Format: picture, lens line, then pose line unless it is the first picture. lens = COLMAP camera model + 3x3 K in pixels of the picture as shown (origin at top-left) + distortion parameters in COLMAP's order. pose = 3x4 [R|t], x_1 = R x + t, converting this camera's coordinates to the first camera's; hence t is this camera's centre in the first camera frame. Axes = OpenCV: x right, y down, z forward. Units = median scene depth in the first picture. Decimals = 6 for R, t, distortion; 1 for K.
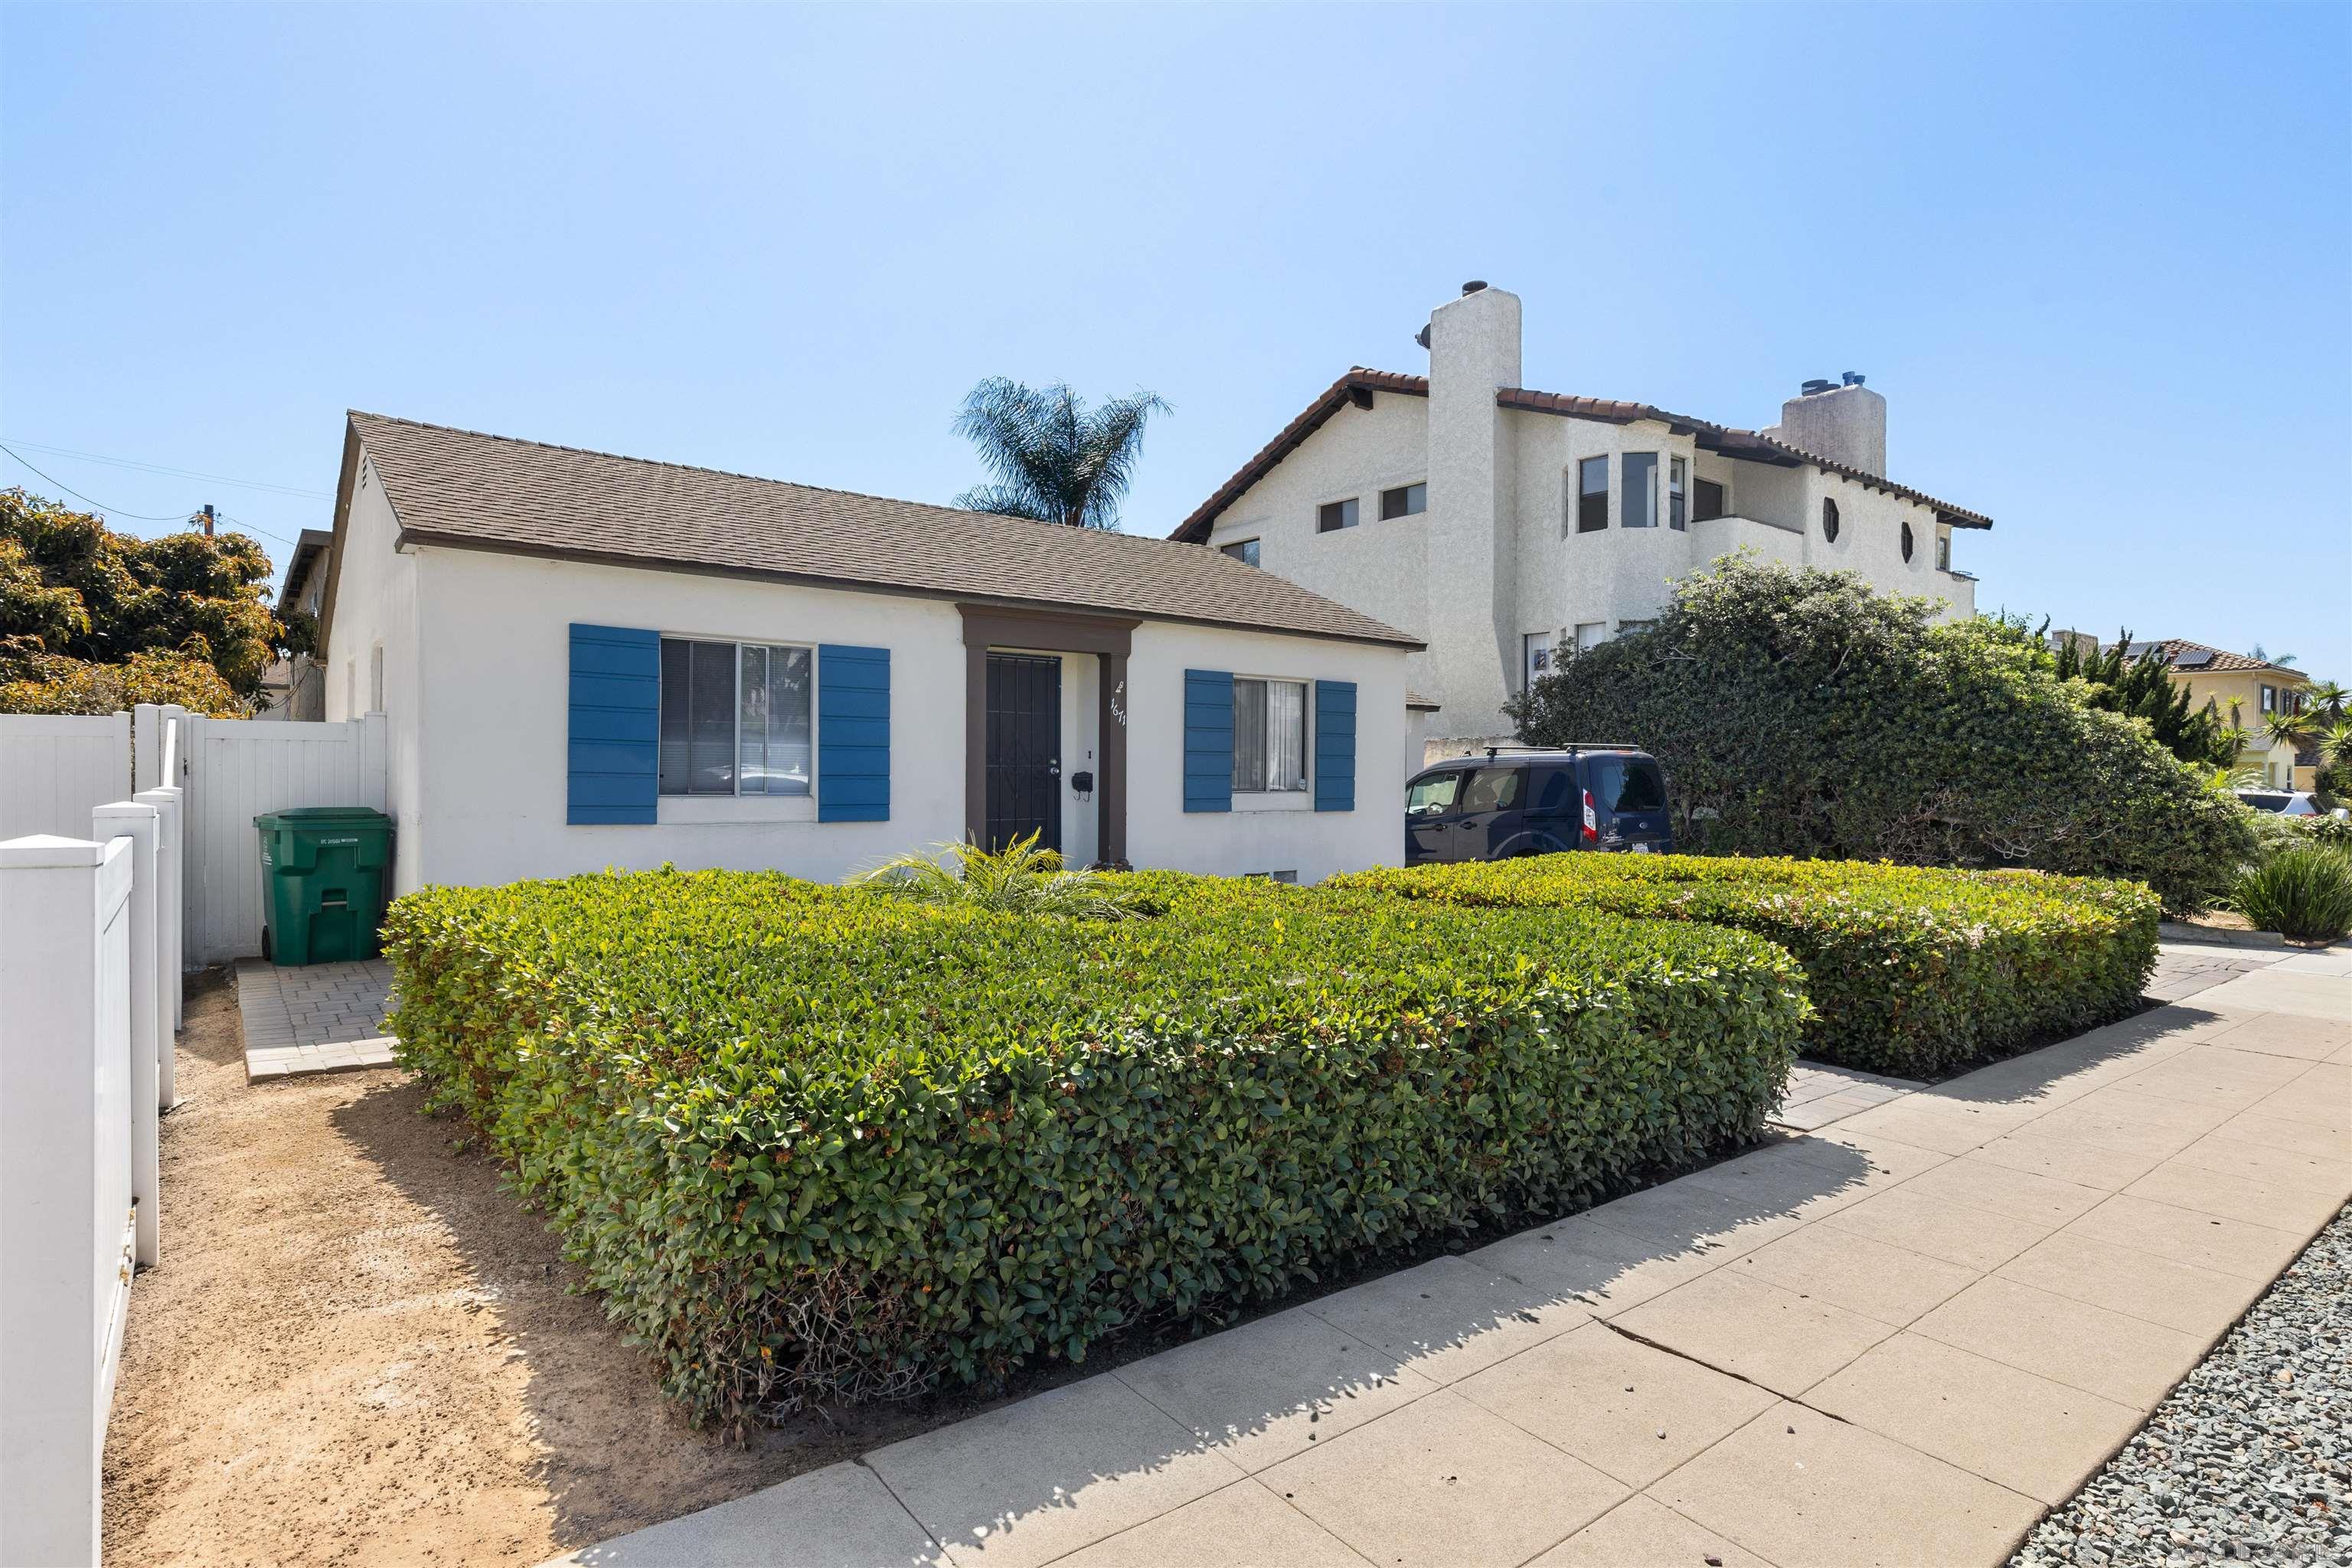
lens RADIAL K [[1251.1, 0, 1176.0], [0, 1251.1, 784.0], [0, 0, 1]] dist [0.000095, 0.000143]
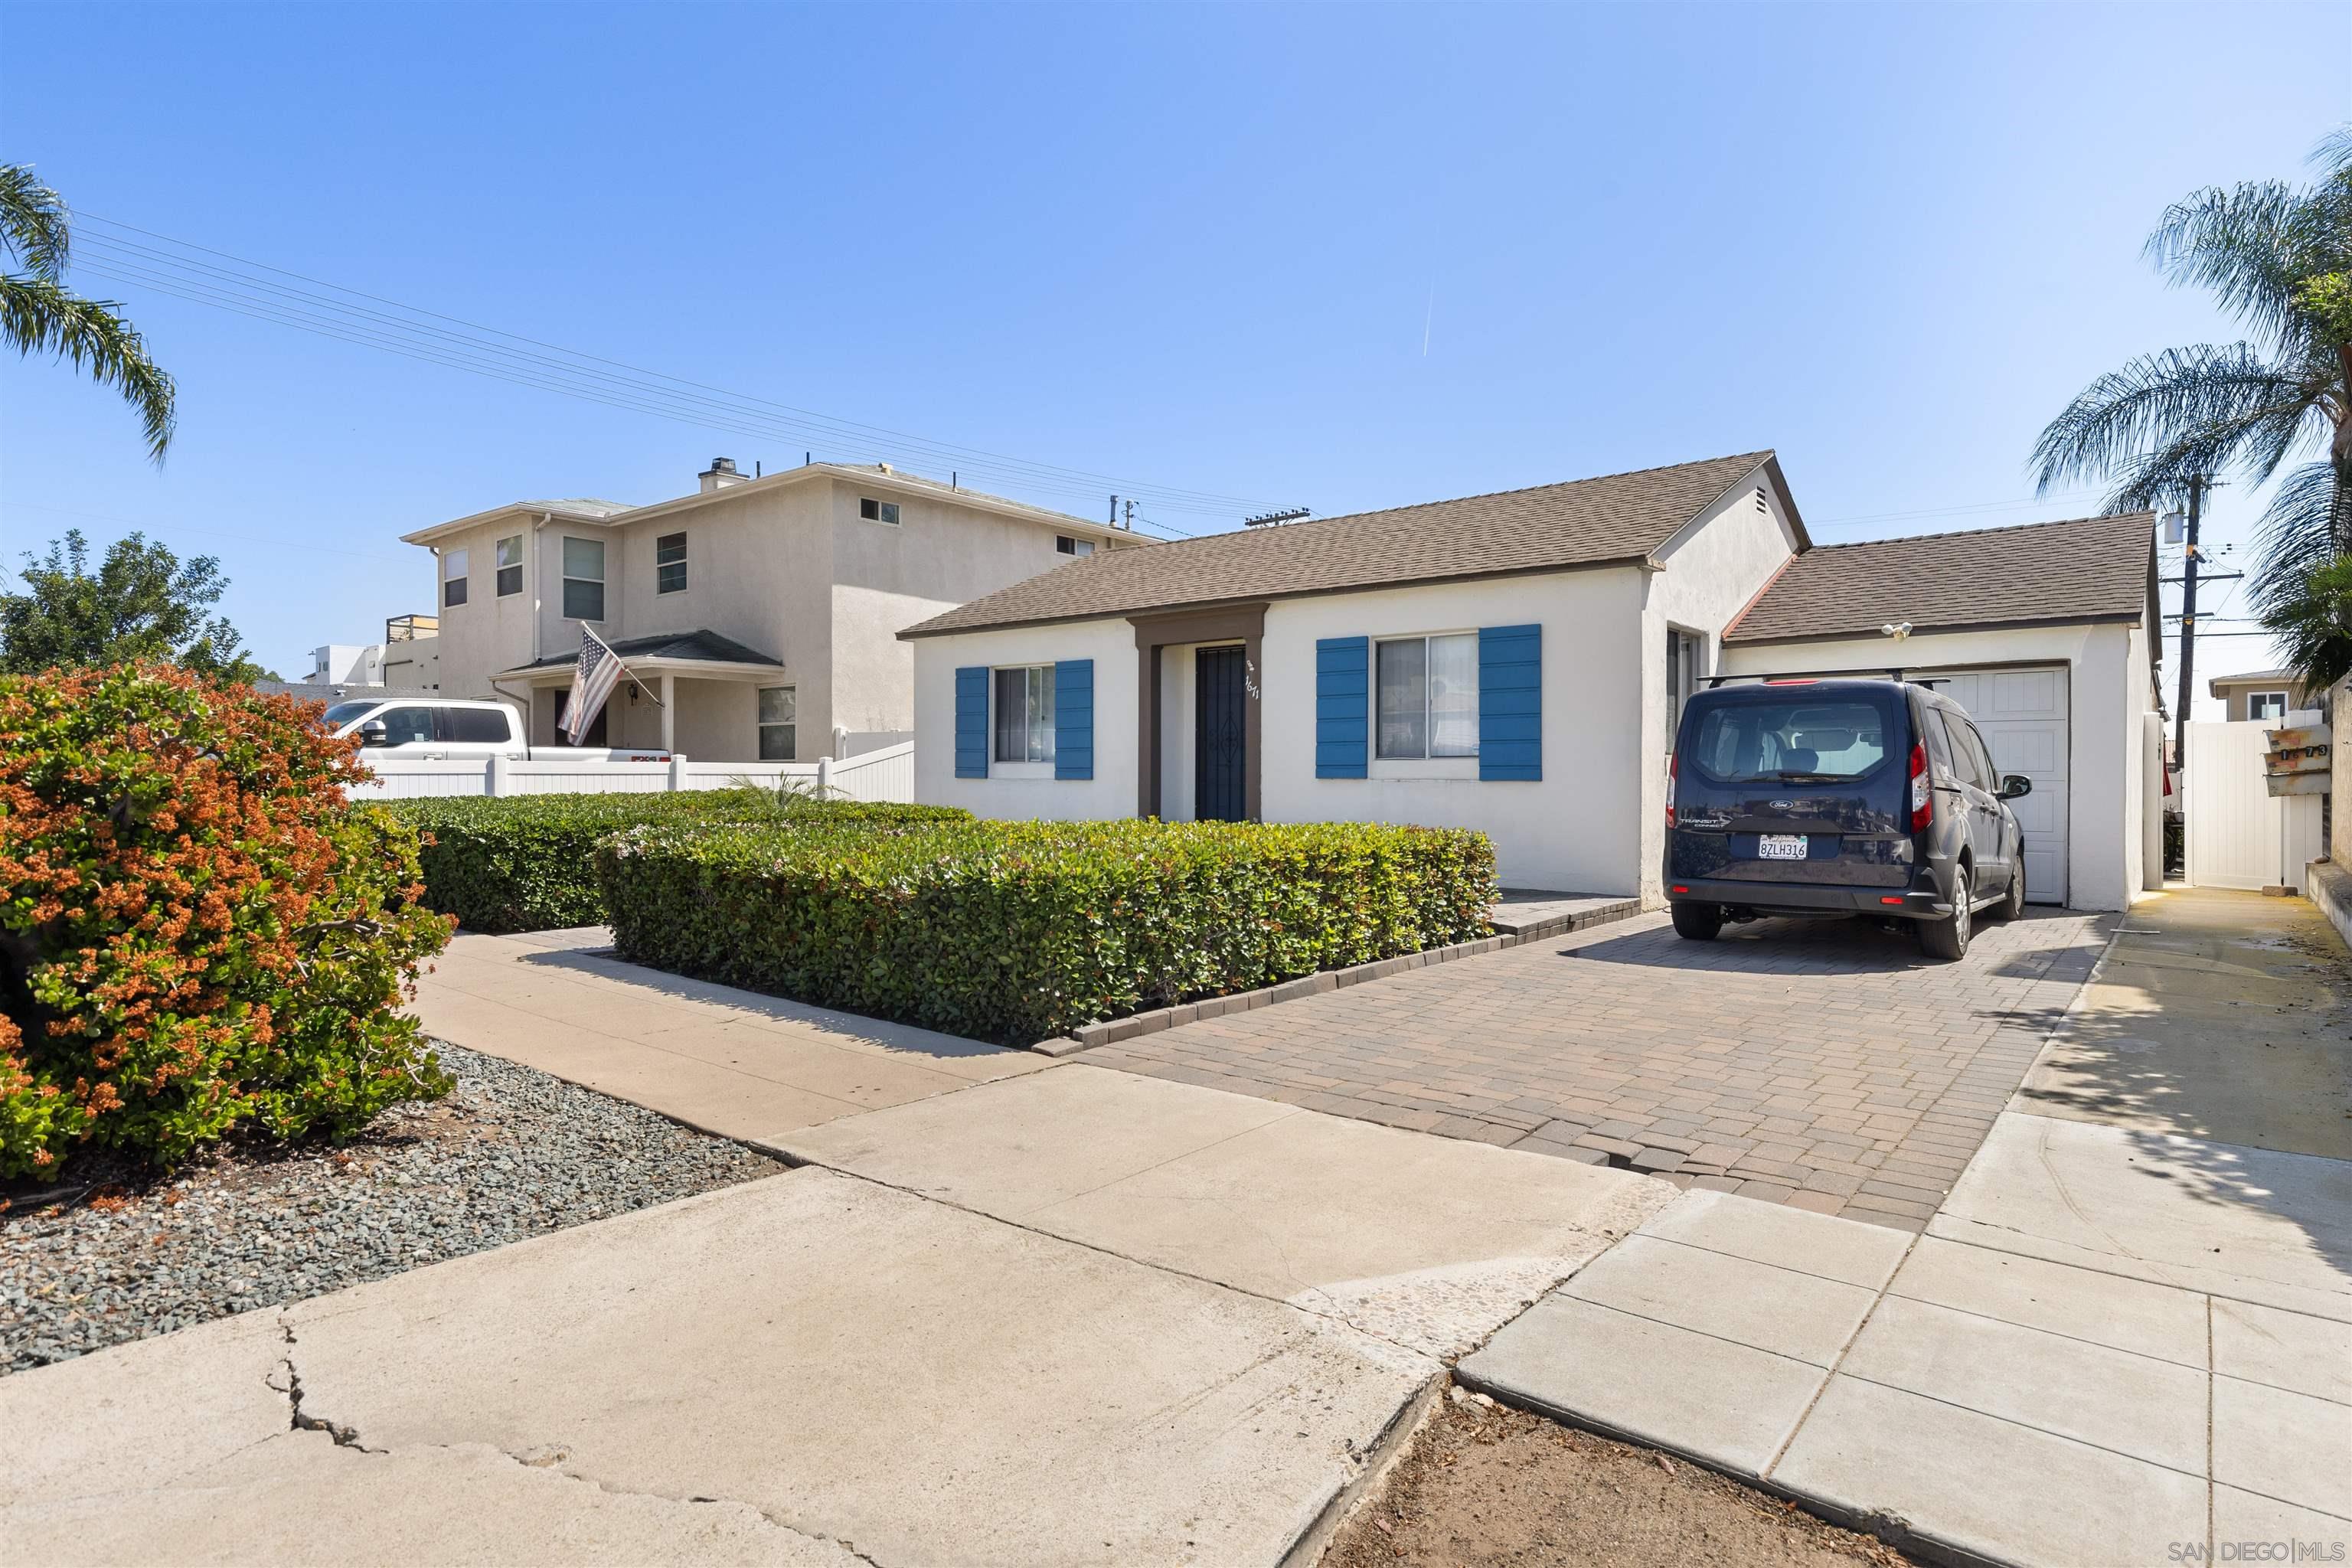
lens RADIAL K [[1272.6, 0, 1176.0], [0, 1272.6, 784.0], [0, 0, 1]] dist [0.003233, 0.001268]
pose [[0.210470, 0.002933, -0.977596, 0.972059], [-0.006011, 0.999980, 0.001706, 0.025207], [0.977582, 0.005517, 0.210483, 0.639721]]
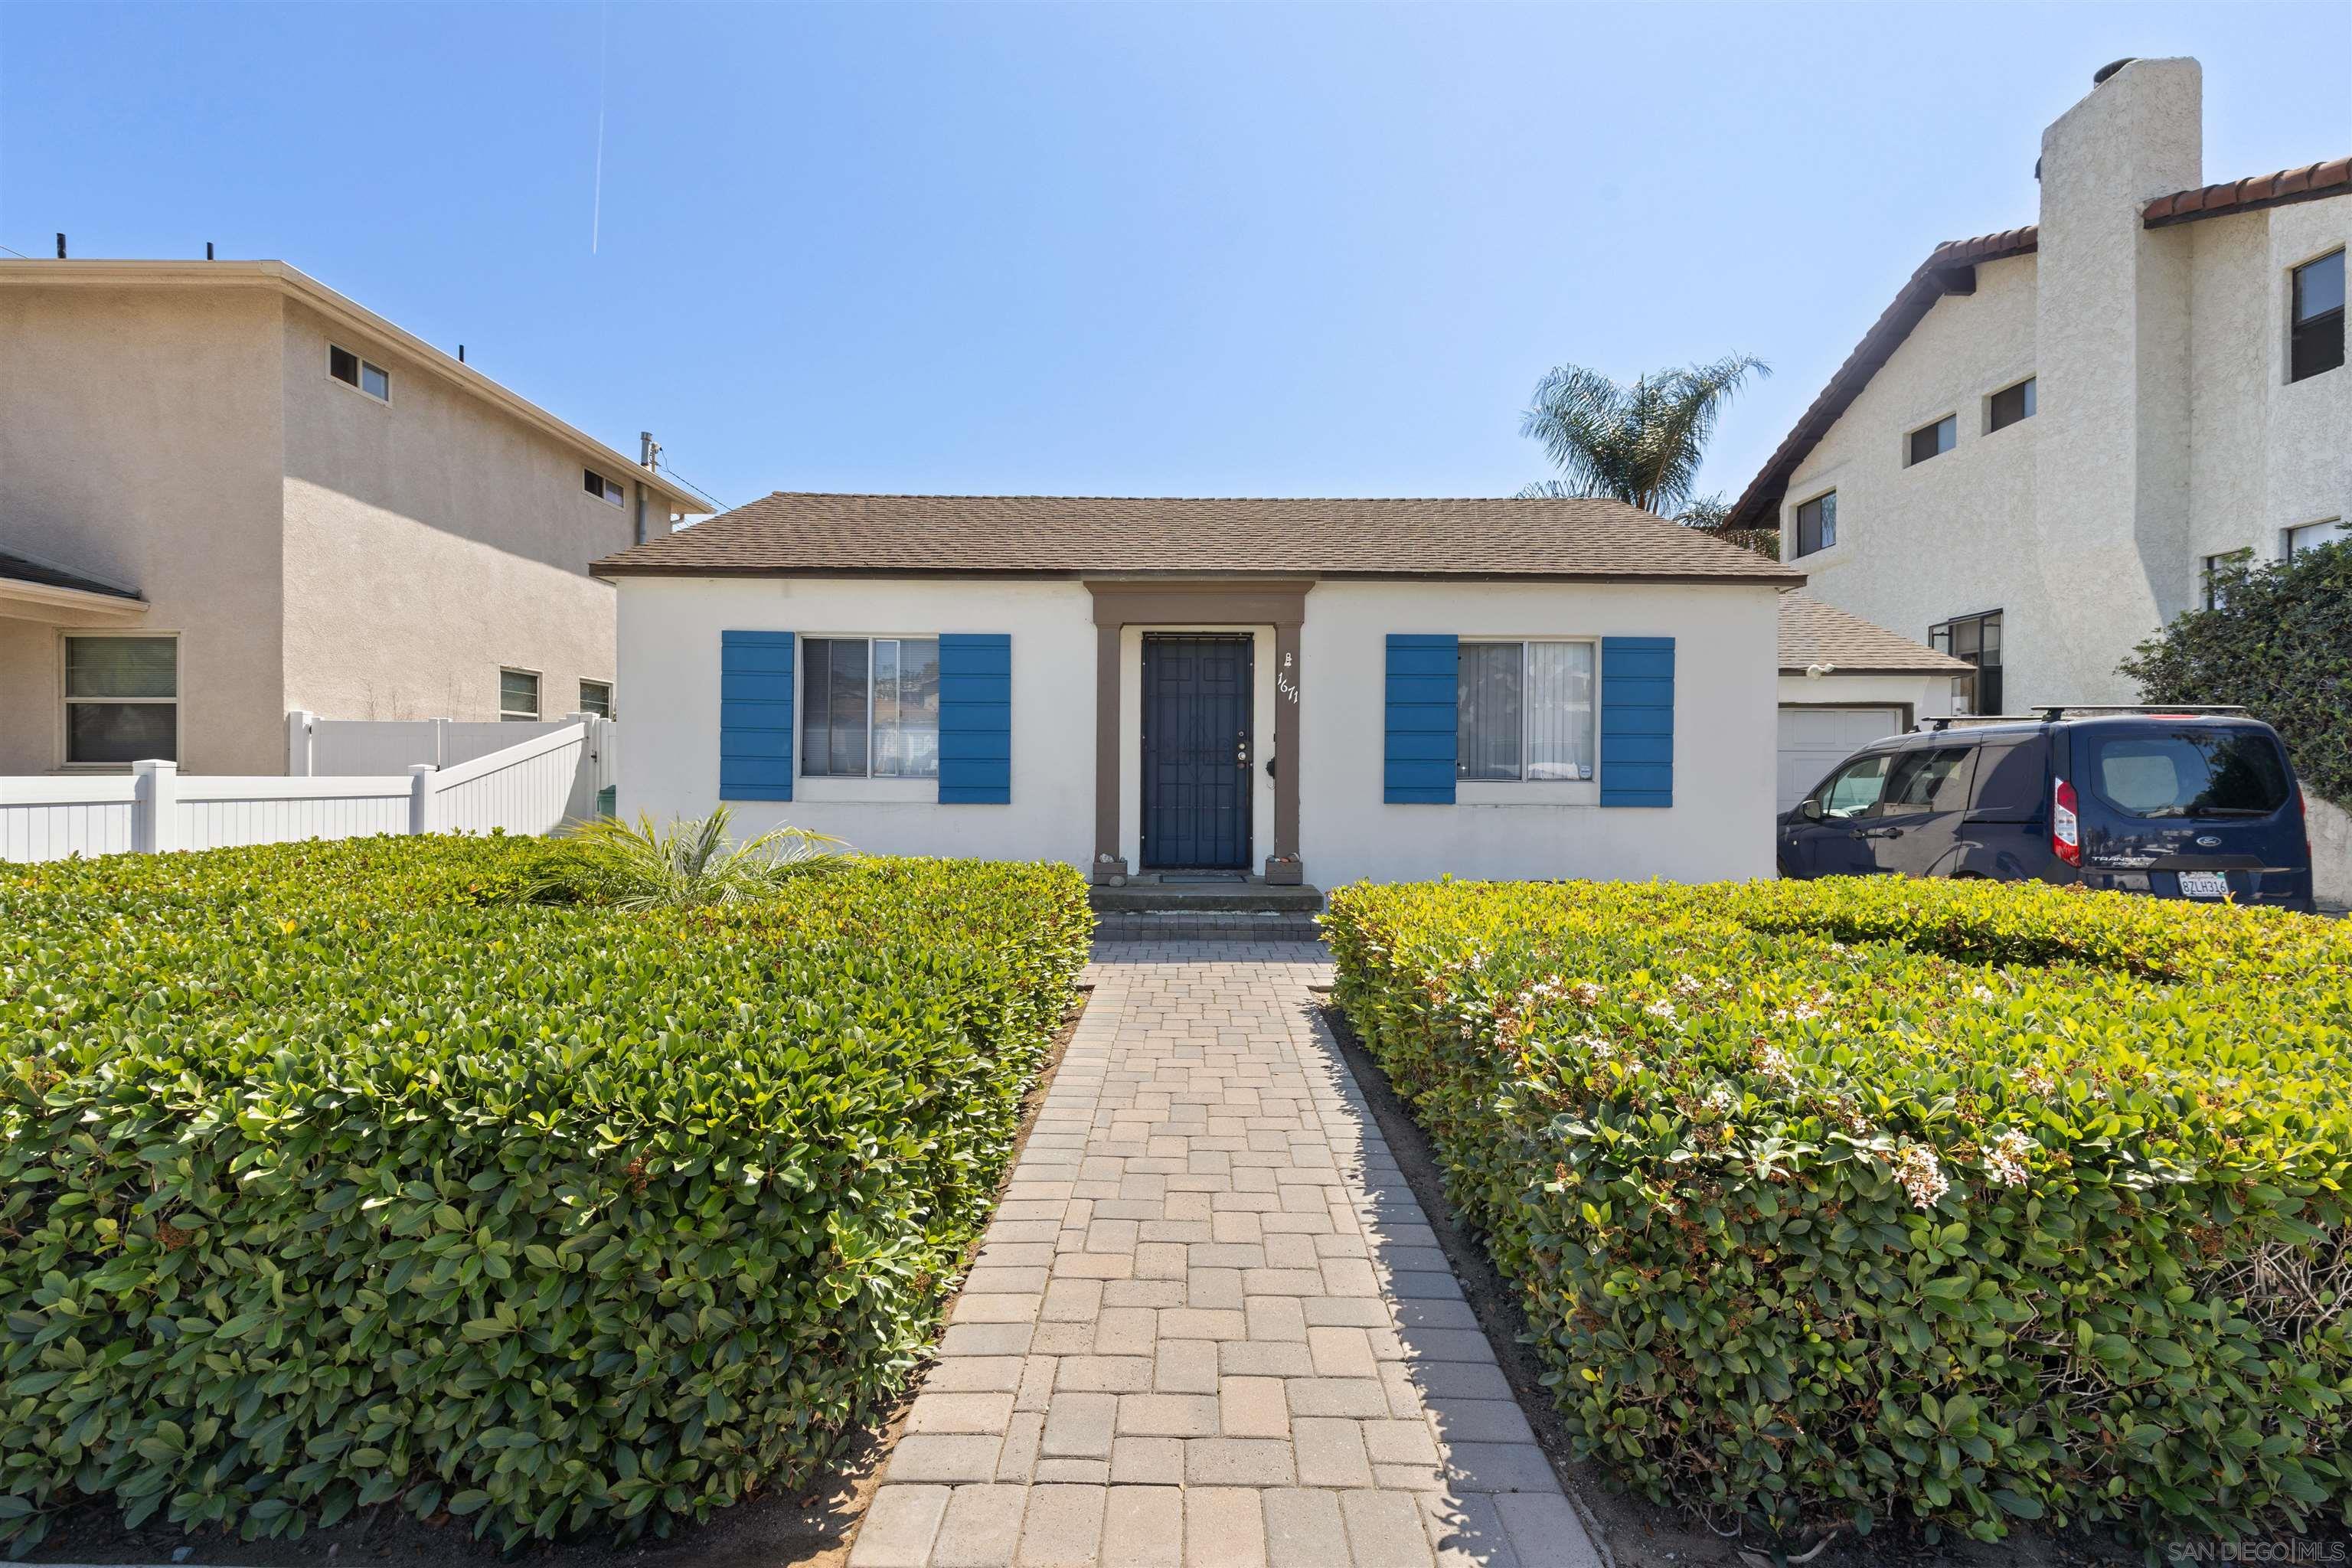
lens RADIAL K [[1053.4, 0, 1176.0], [0, 1053.4, 784.0], [0, 0, 1]] dist [0.003202, 0.000096]
pose [[0.781580, 0.006485, -0.623772, 0.328423], [-0.006482, 0.999976, 0.002274, 0.008441], [0.623772, 0.002266, 0.781603, 0.339963]]
